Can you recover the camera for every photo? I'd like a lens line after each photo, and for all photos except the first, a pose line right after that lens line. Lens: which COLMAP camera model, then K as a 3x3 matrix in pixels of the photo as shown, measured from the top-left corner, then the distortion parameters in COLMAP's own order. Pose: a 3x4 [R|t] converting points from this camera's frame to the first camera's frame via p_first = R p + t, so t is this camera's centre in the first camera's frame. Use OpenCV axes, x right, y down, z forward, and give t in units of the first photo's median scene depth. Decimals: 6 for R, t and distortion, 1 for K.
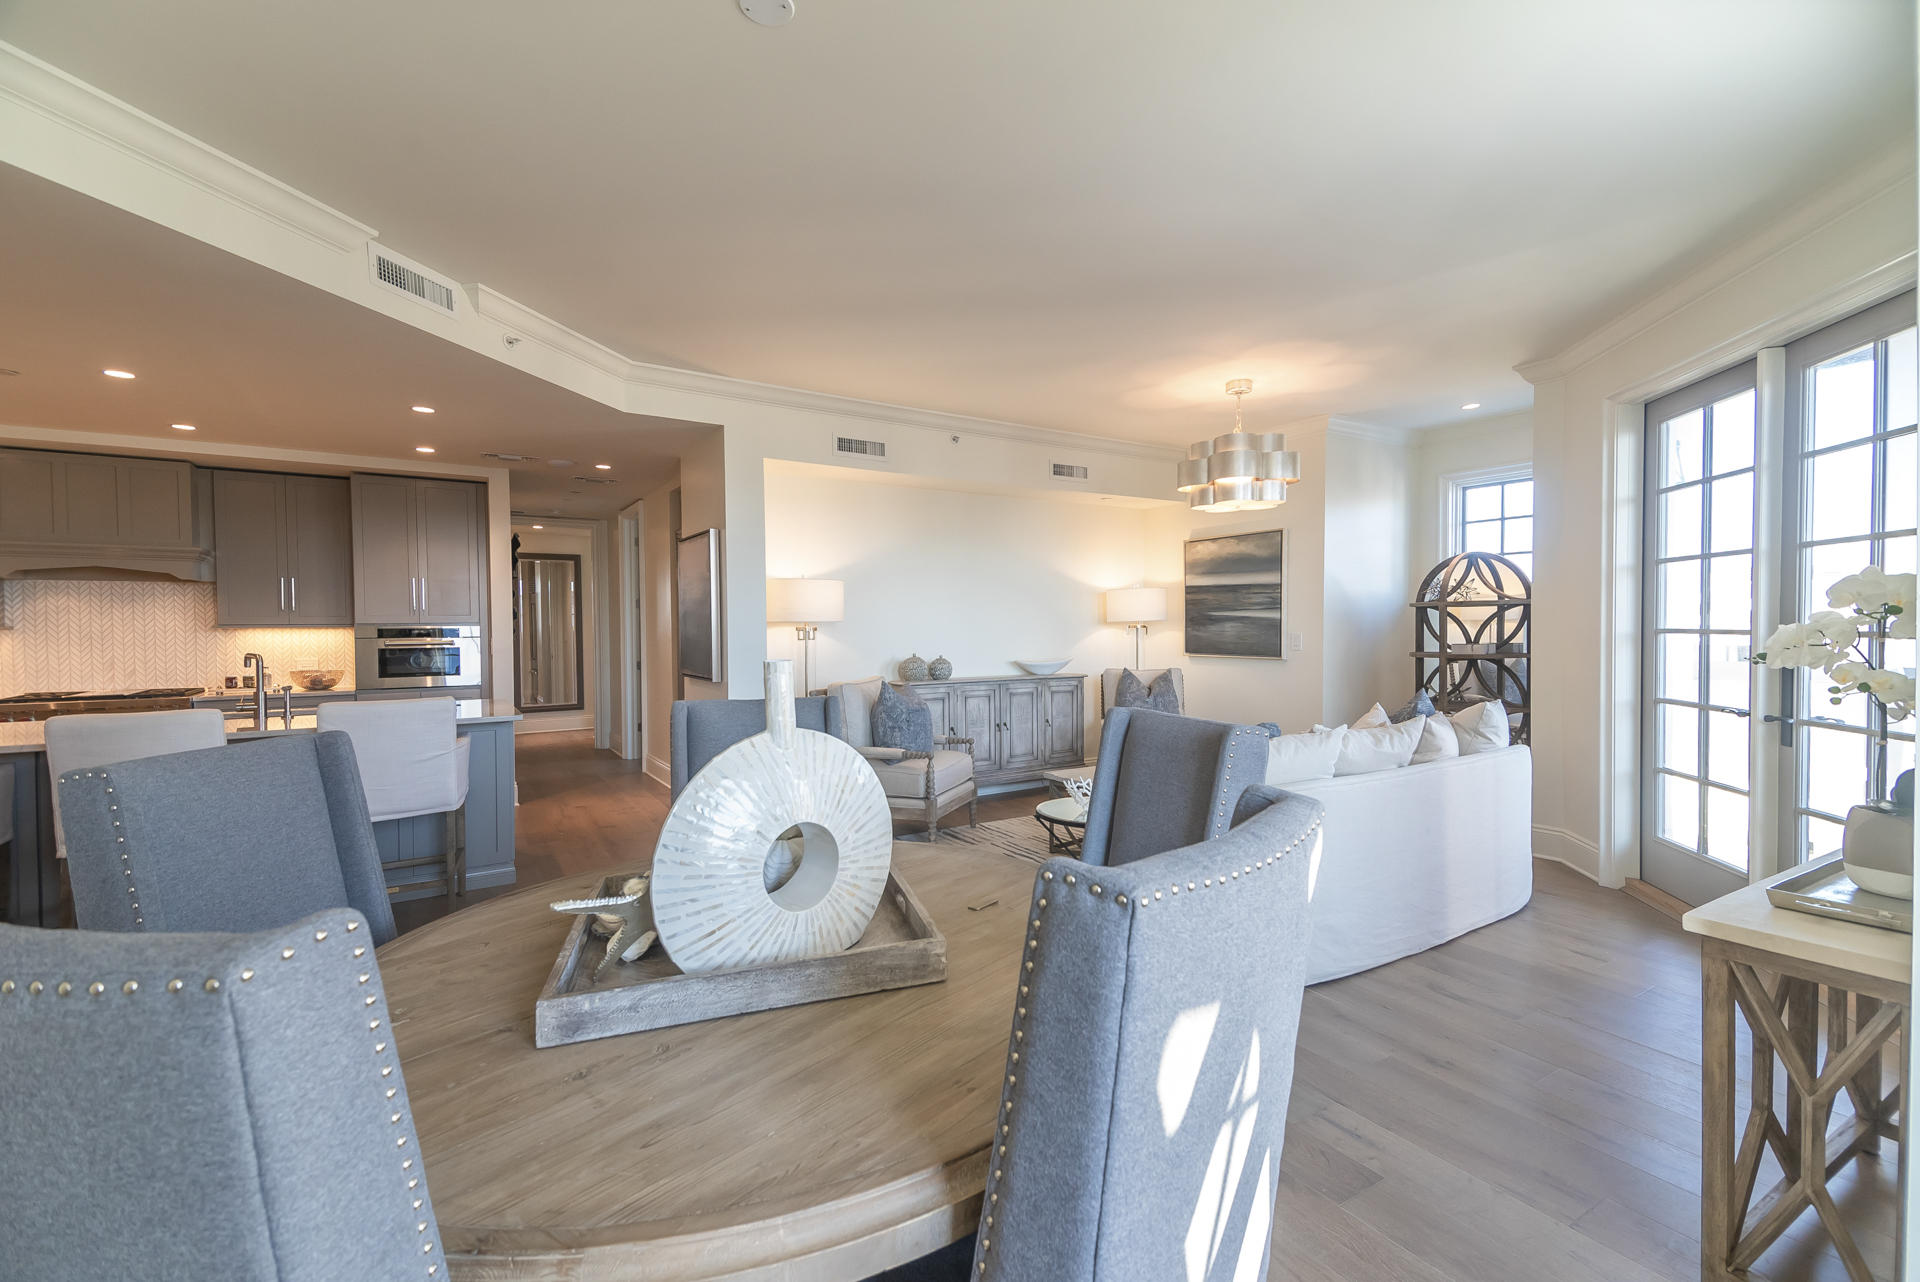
lens RADIAL K [[828.3, 0, 1002.3], [0, 828.3, 645.8], [0, 0, 1]] dist [0.027835, -0.007492]
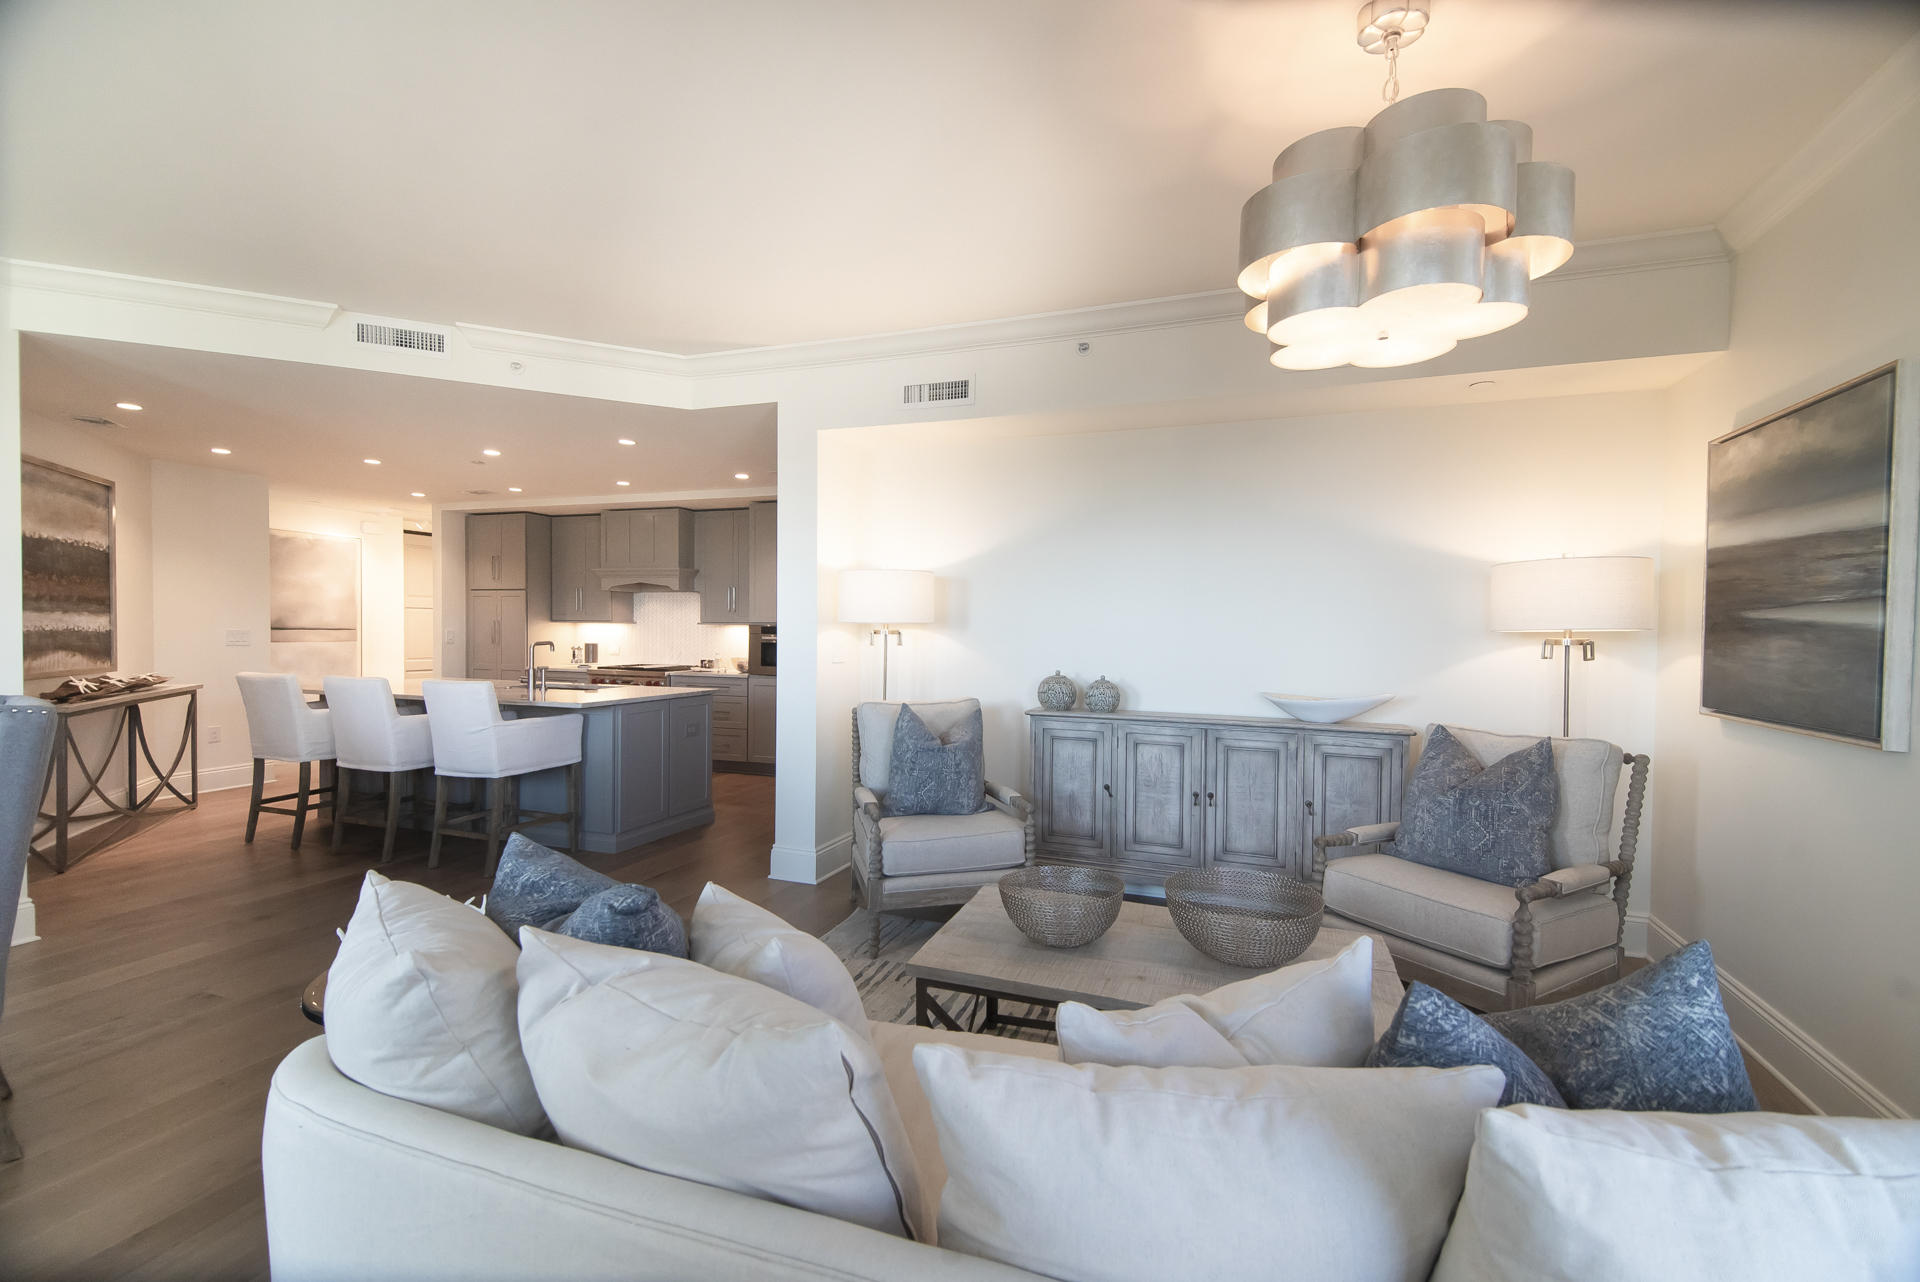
lens RADIAL K [[828.3, 0, 971.4], [0, 828.3, 643.4], [0, 0, 1]] dist [0.027835, -0.007492]
pose [[0.570768, 0.029700, -0.820574, 0.407487], [-0.039261, 0.999190, 0.008856, -0.016054], [0.820173, 0.027162, 0.571471, 0.511907]]
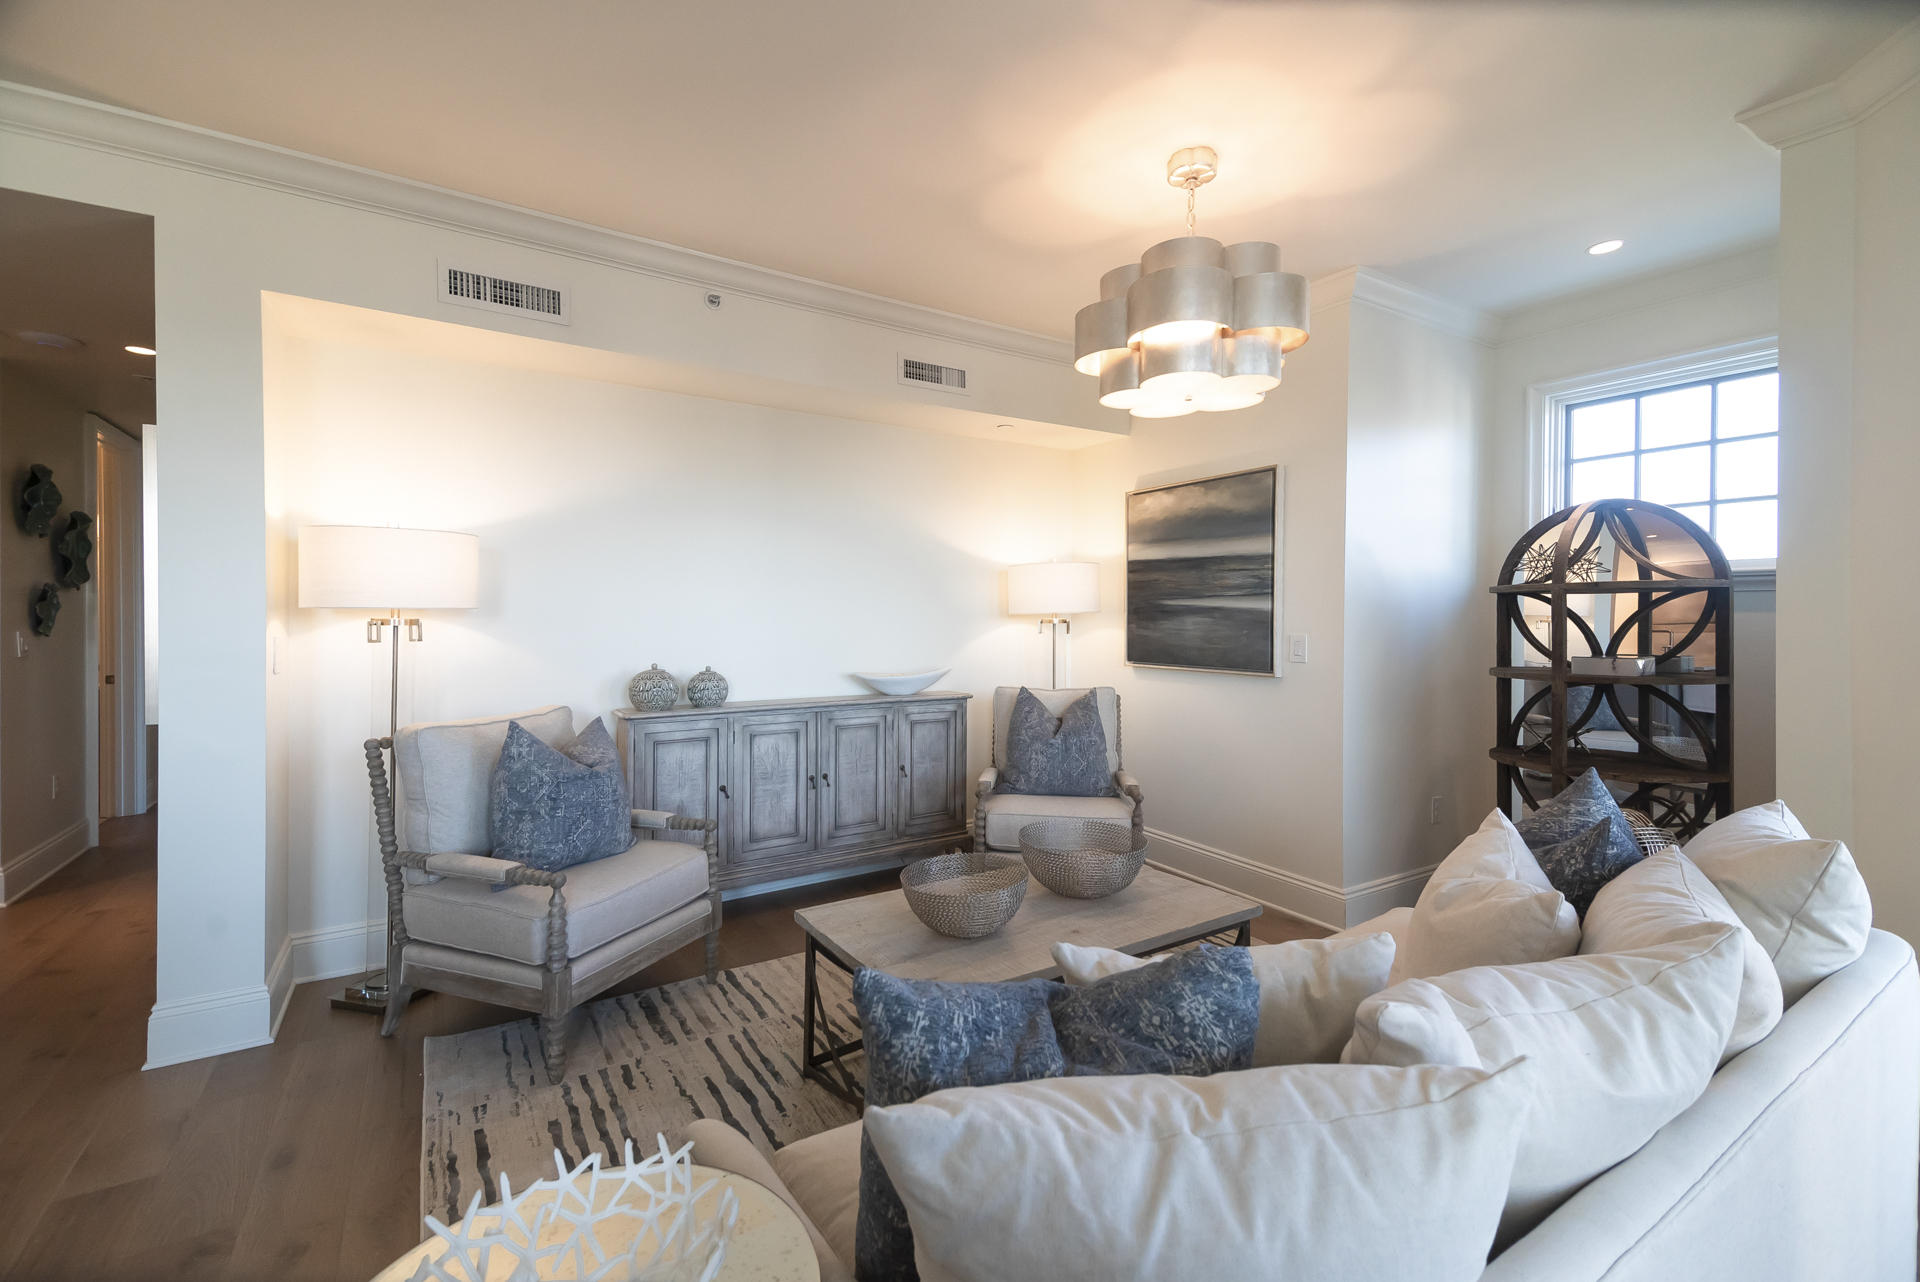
lens RADIAL K [[828.3, 0, 974.9], [0, 828.3, 622.5], [0, 0, 1]] dist [0.027835, -0.007492]
pose [[0.999595, 0.009063, -0.026971, 0.133584], [-0.009558, 0.999788, -0.018257, -0.011057], [0.026800, 0.018508, 0.999469, 0.385423]]
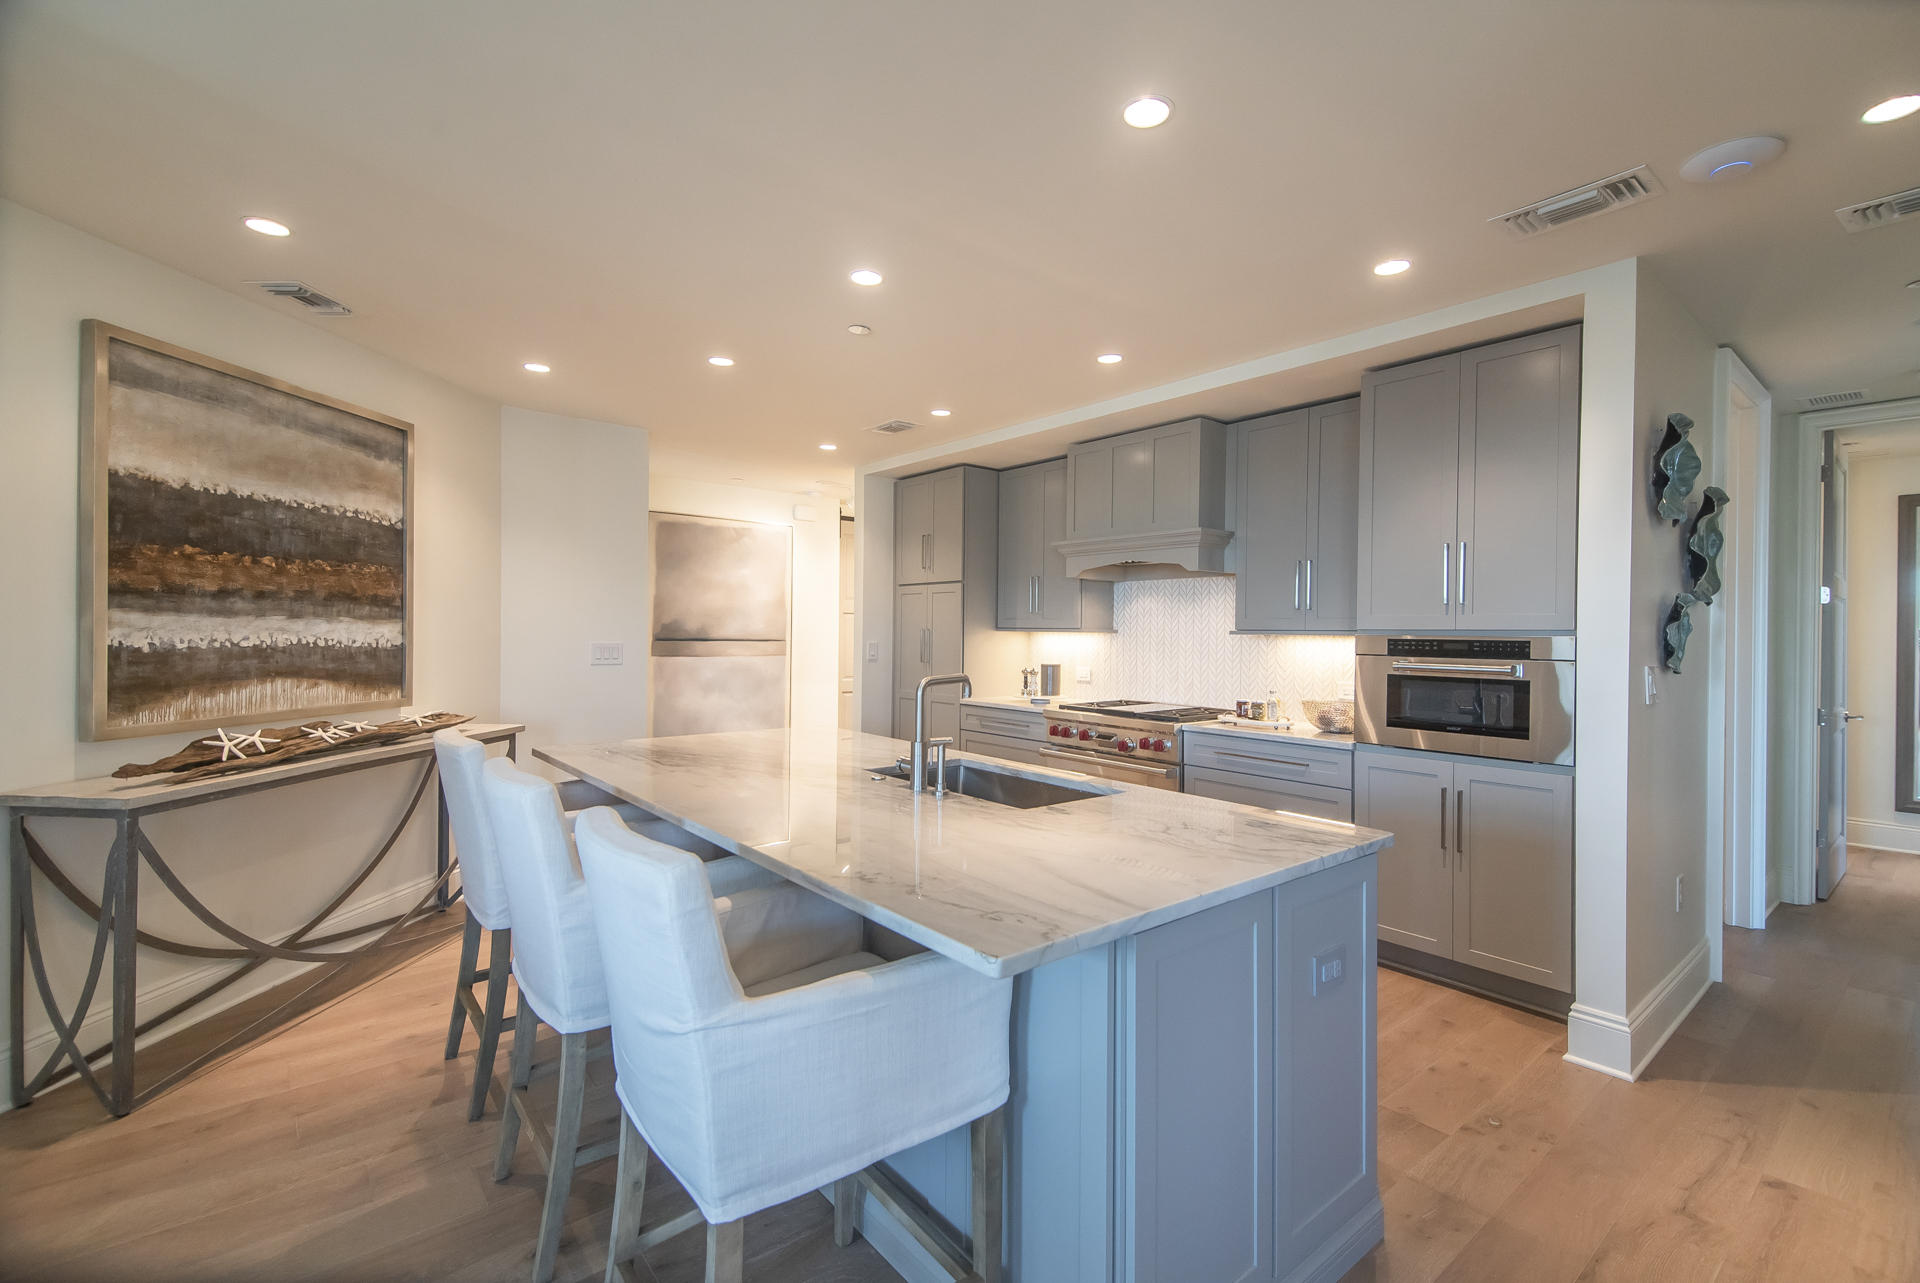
lens RADIAL K [[816.5, 0, 976.5], [0, 816.5, 626.8], [0, 0, 1]] dist [0.013807, -0.004050]
pose [[0.083880, 0.002979, -0.996471, -0.215623], [-0.040208, 0.999191, -0.000397, -0.015141], [0.995664, 0.040099, 0.083932, 0.628809]]
